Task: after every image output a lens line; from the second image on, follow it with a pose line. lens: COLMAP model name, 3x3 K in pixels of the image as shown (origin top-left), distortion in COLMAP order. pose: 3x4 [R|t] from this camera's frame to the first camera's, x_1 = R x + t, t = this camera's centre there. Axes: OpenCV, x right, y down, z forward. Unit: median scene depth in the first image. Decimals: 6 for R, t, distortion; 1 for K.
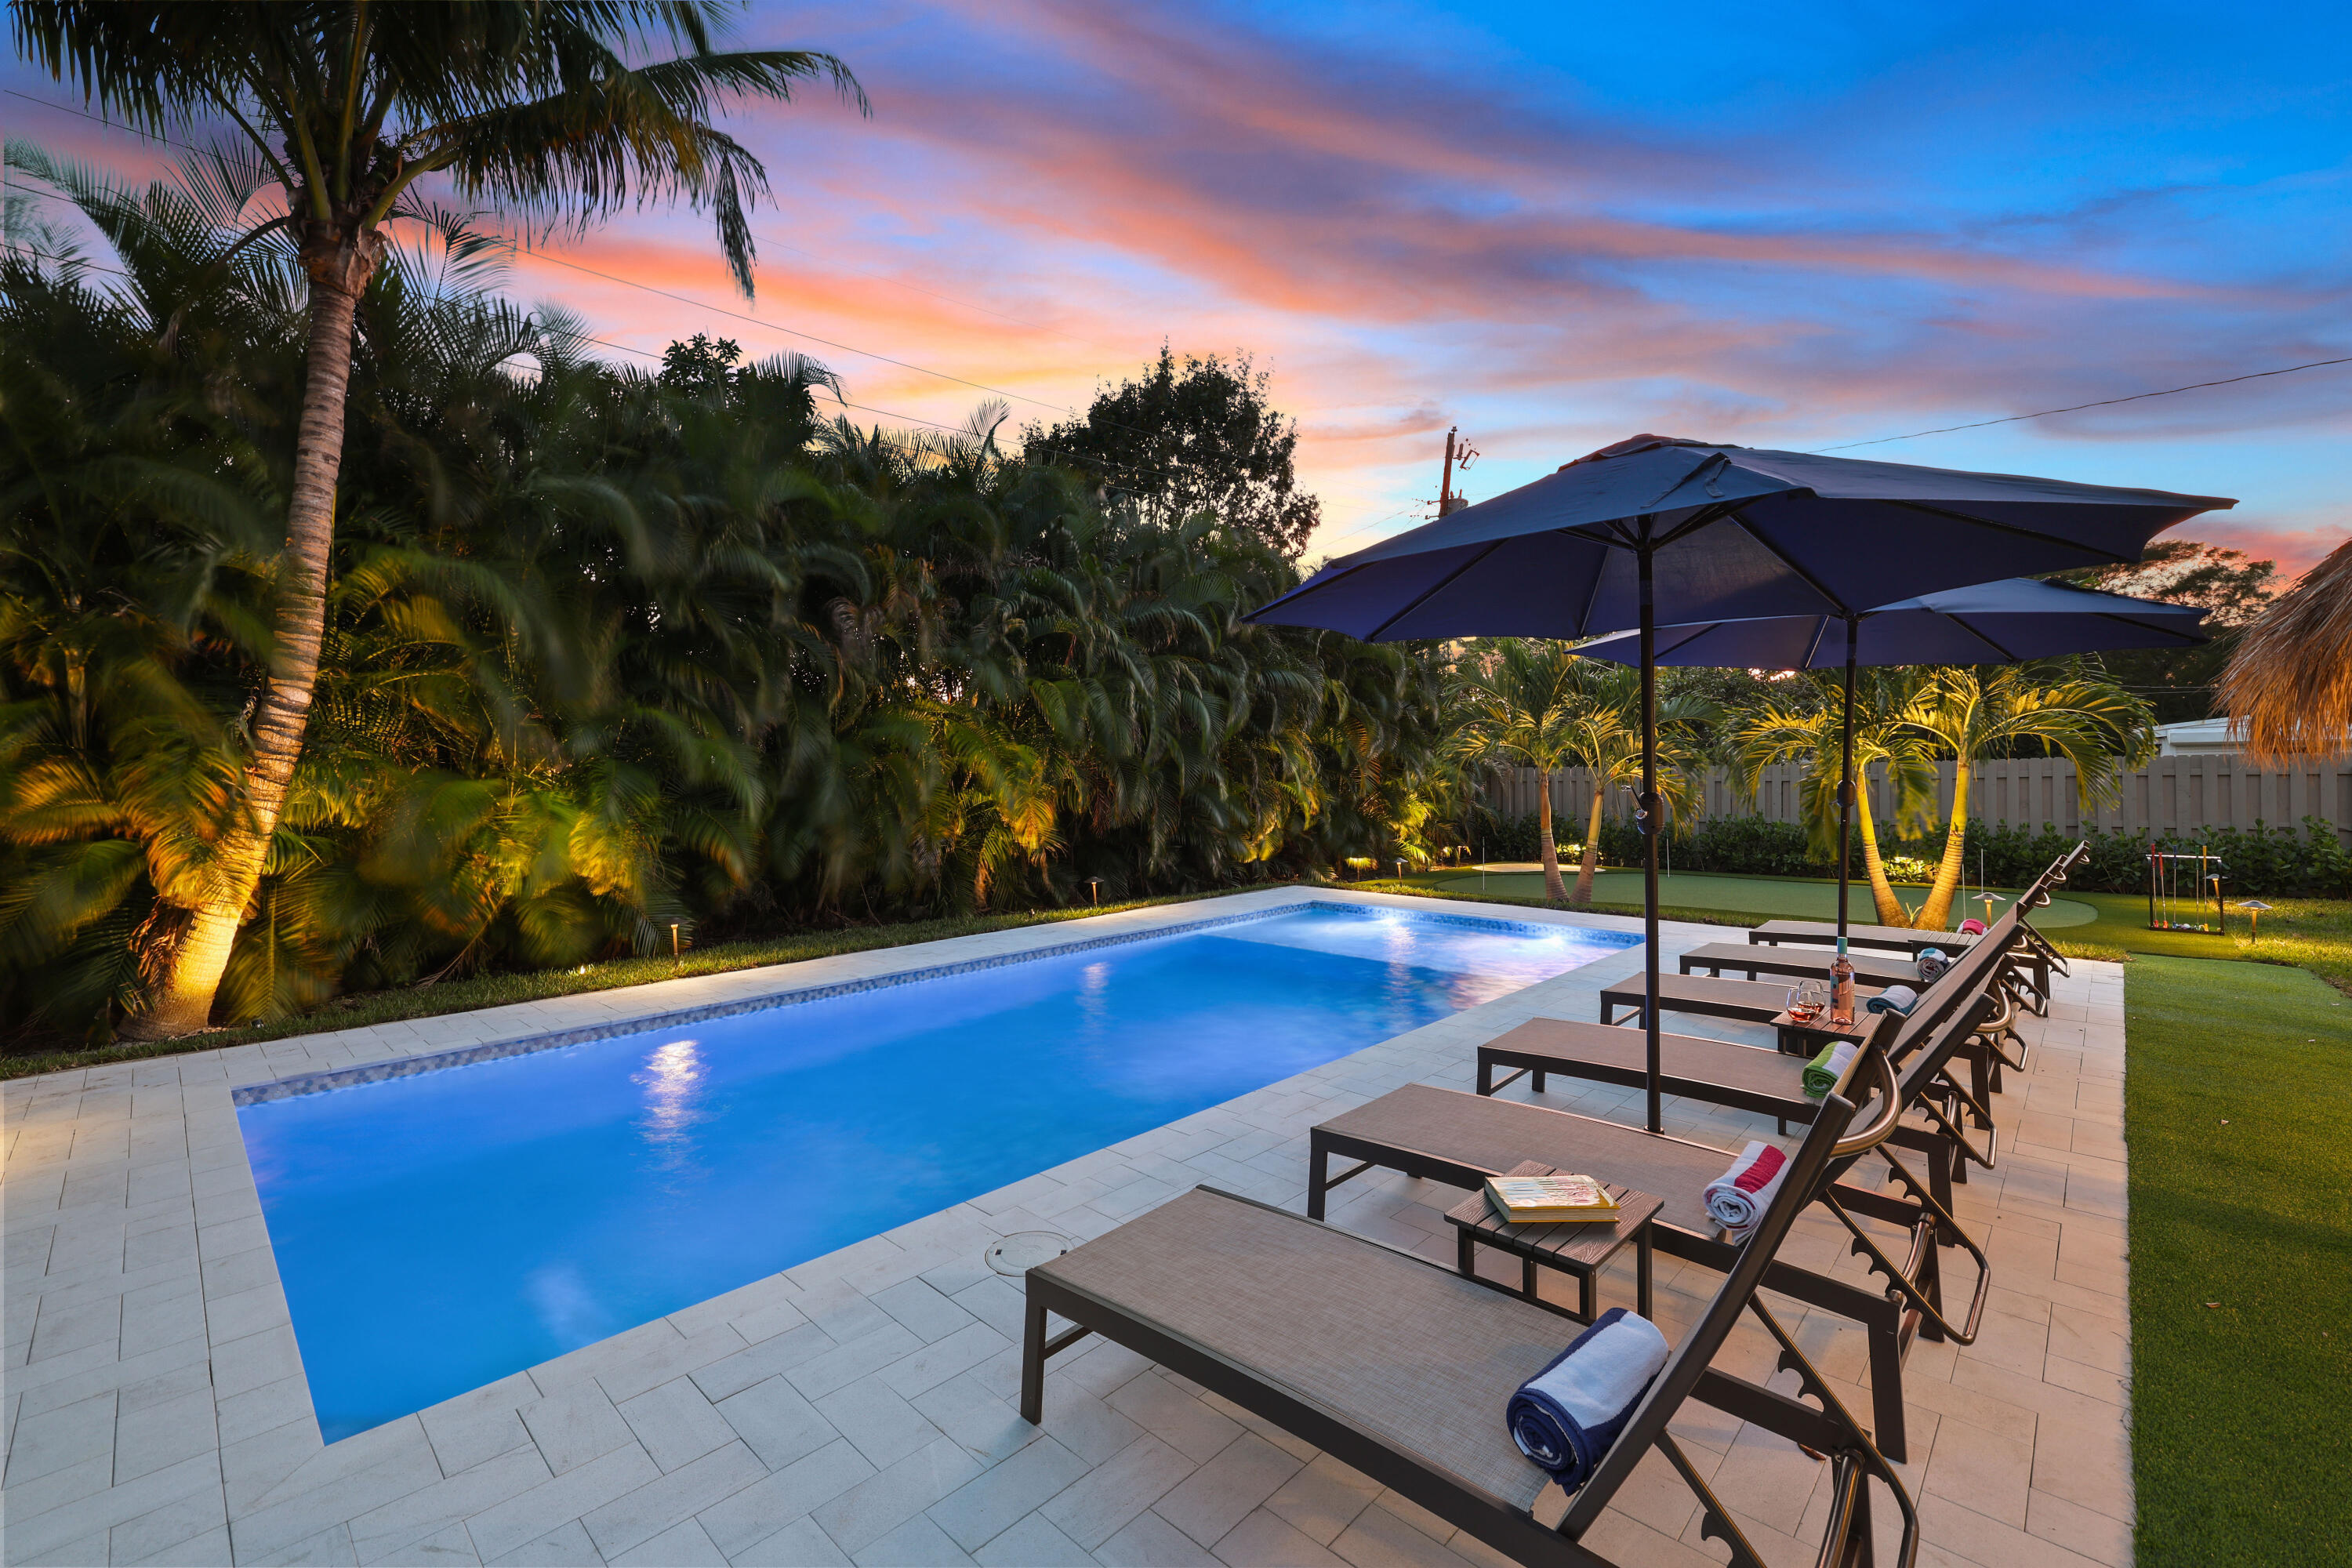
lens RADIAL K [[992.8, 0, 1182.6], [0, 992.8, 786.0], [0, 0, 1]] dist [-0.000529, -0.000461]
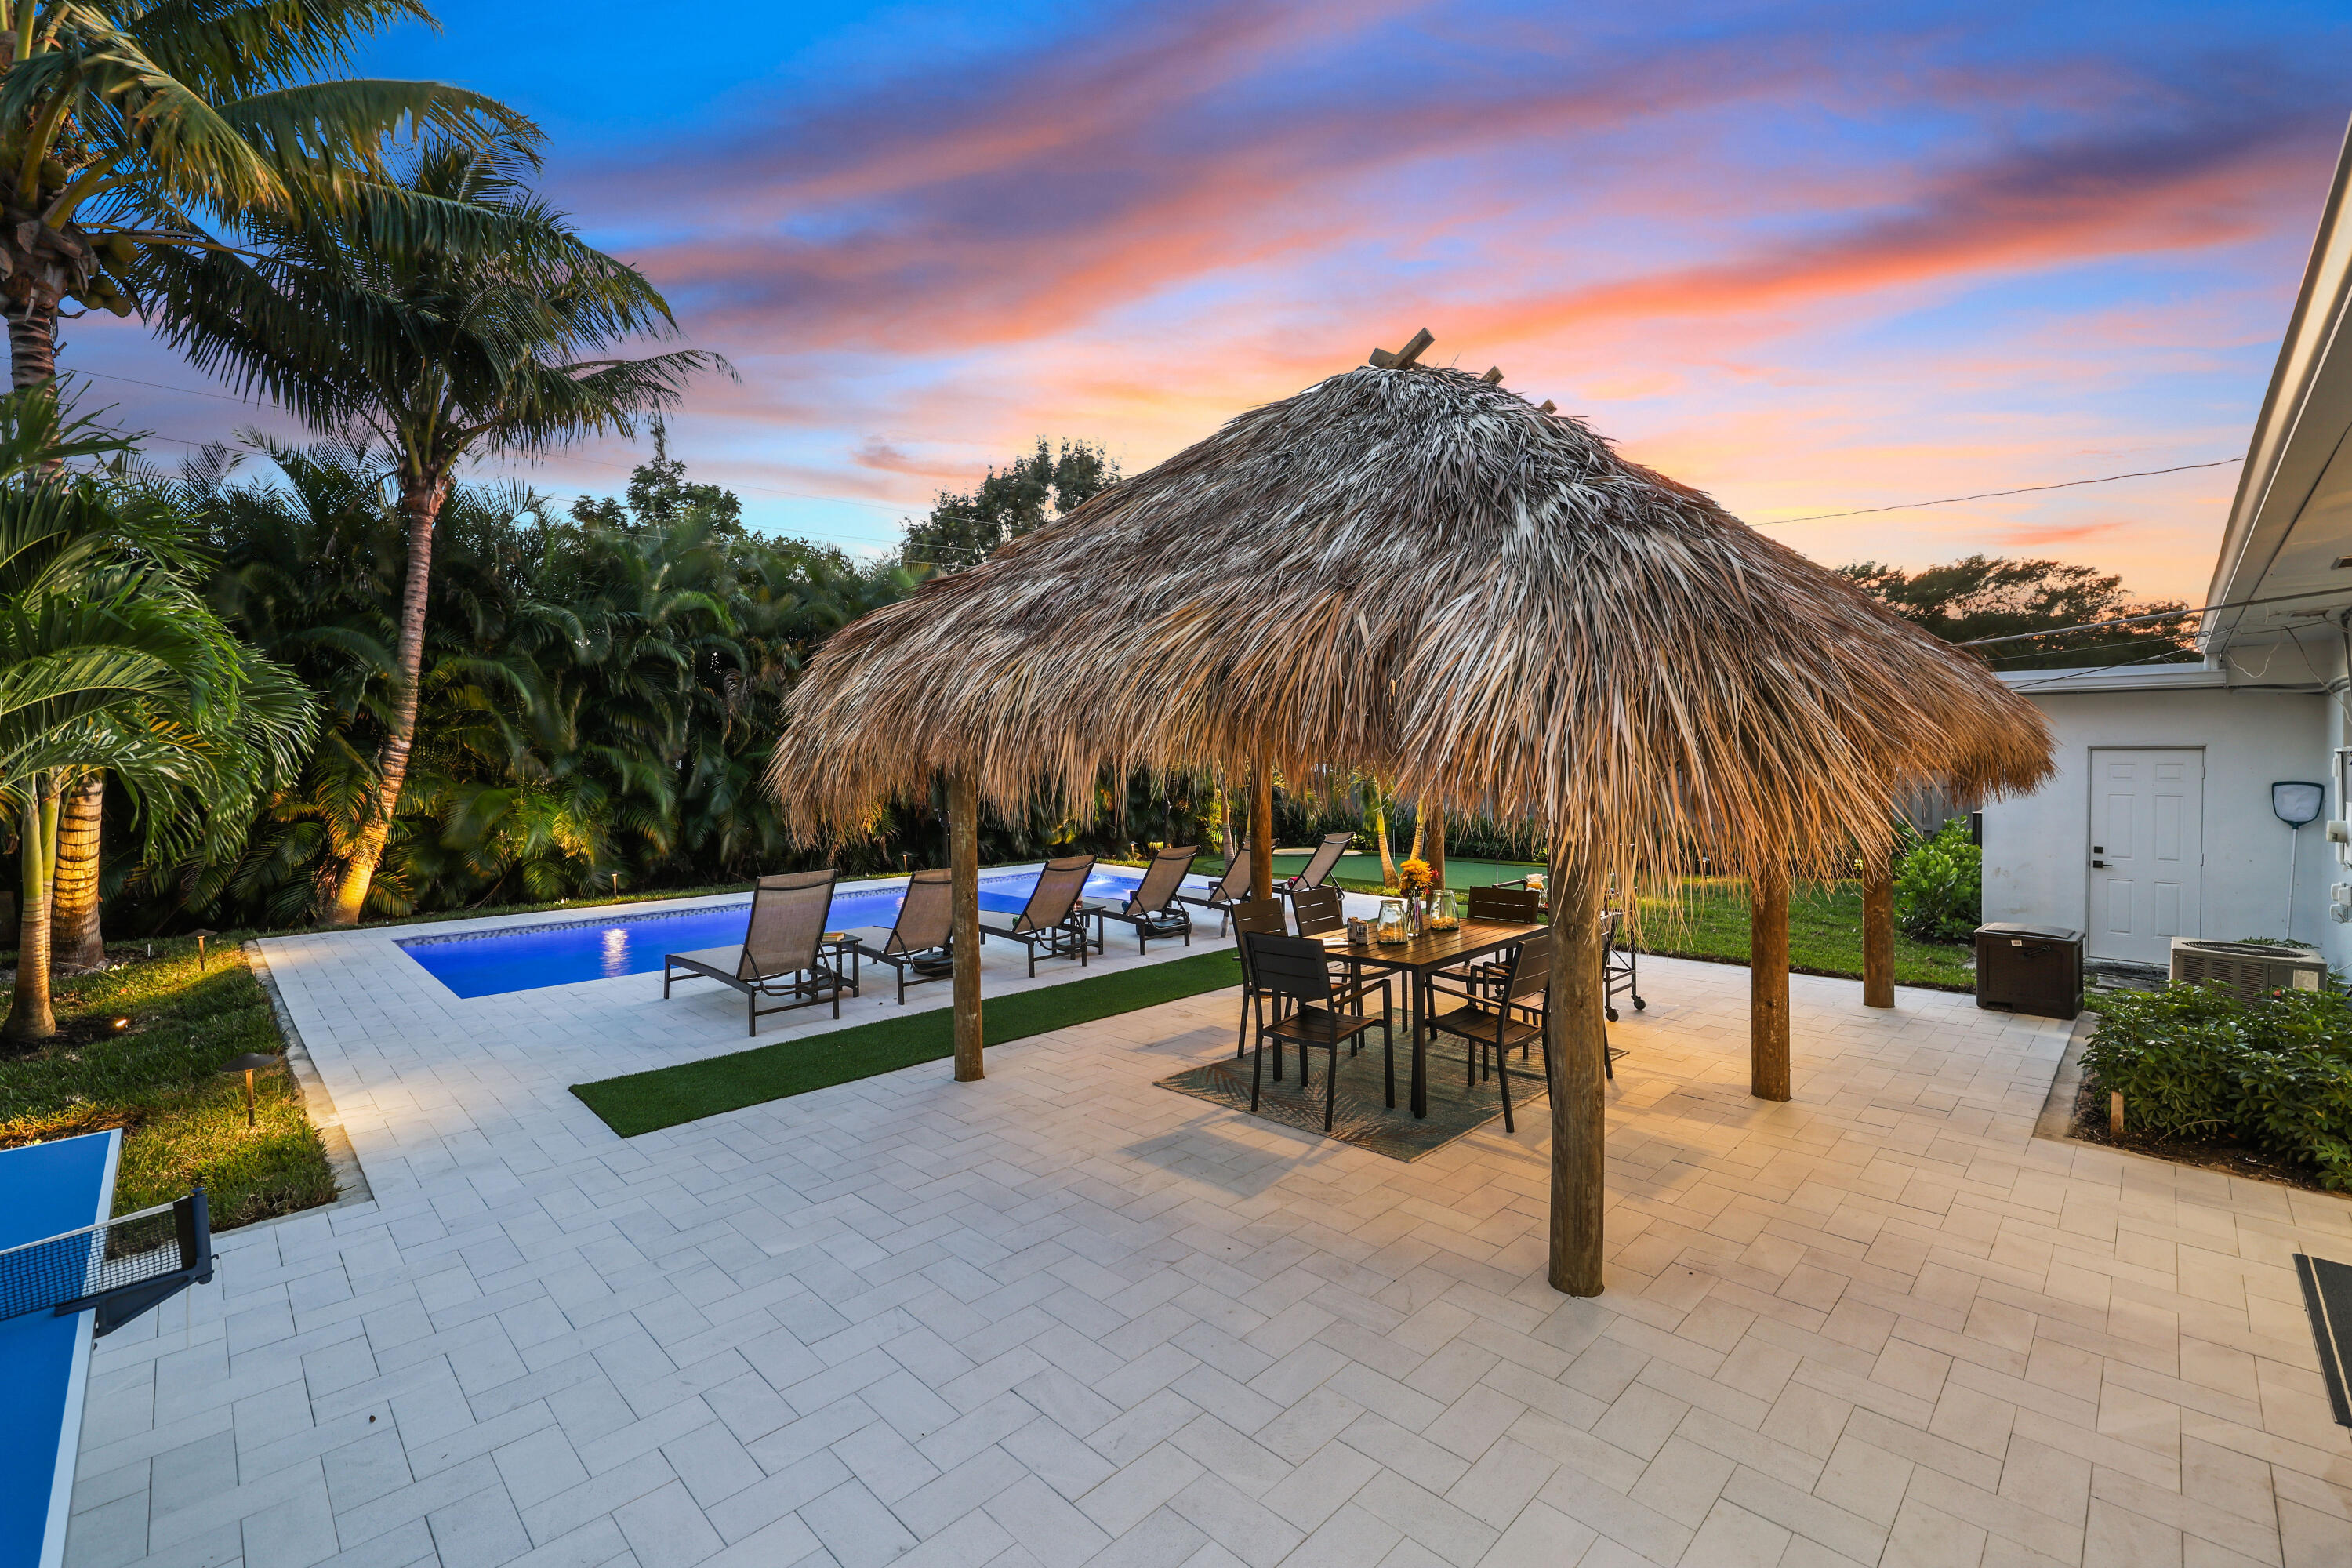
lens RADIAL K [[992.8, 0, 1167.4], [0, 992.8, 767.6], [0, 0, 1]] dist [-0.000529, -0.000461]
pose [[0.999812, -0.002872, -0.019198, 0.484561], [0.002582, 0.999882, -0.015142, -0.014535], [0.019239, 0.015090, 0.999701, -0.706081]]
